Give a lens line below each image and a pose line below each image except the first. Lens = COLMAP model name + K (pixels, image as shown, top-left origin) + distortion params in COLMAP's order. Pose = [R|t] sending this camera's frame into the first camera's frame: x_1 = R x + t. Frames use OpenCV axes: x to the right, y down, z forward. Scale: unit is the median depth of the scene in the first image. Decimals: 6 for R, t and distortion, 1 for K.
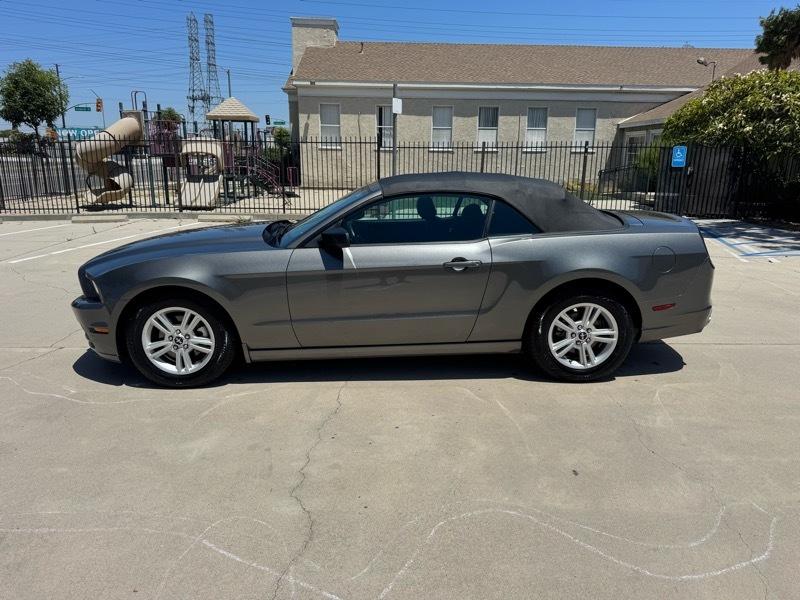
lens RADIAL K [[562.2, 0, 400.4], [0, 562.2, 297.7], [0, 0, 1]] dist [0.045412, -0.061781]
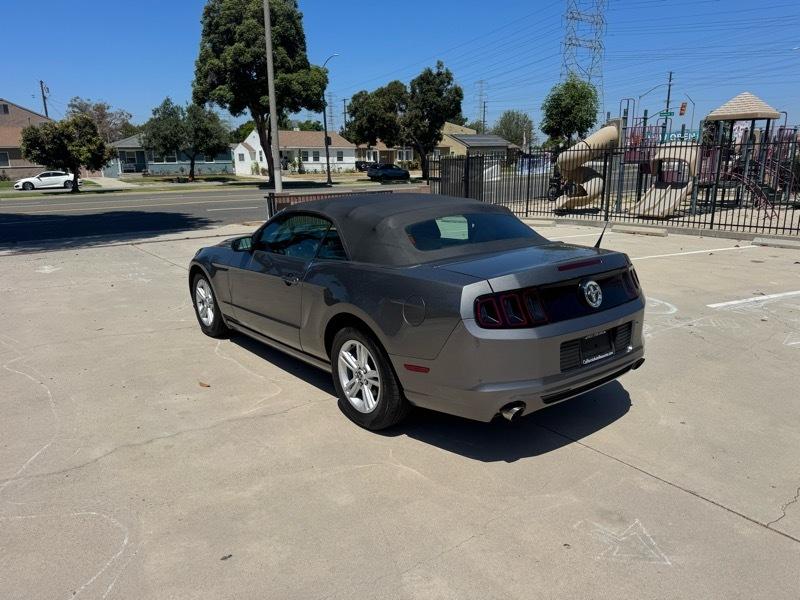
lens RADIAL K [[562.2, 0, 404.5], [0, 562.2, 307.4], [0, 0, 1]] dist [0.045412, -0.061781]
pose [[0.582012, 0.185940, -0.791636, 0.219493], [-0.176520, 0.979182, 0.100214, -0.040260], [0.793790, 0.081414, 0.602718, 0.135080]]
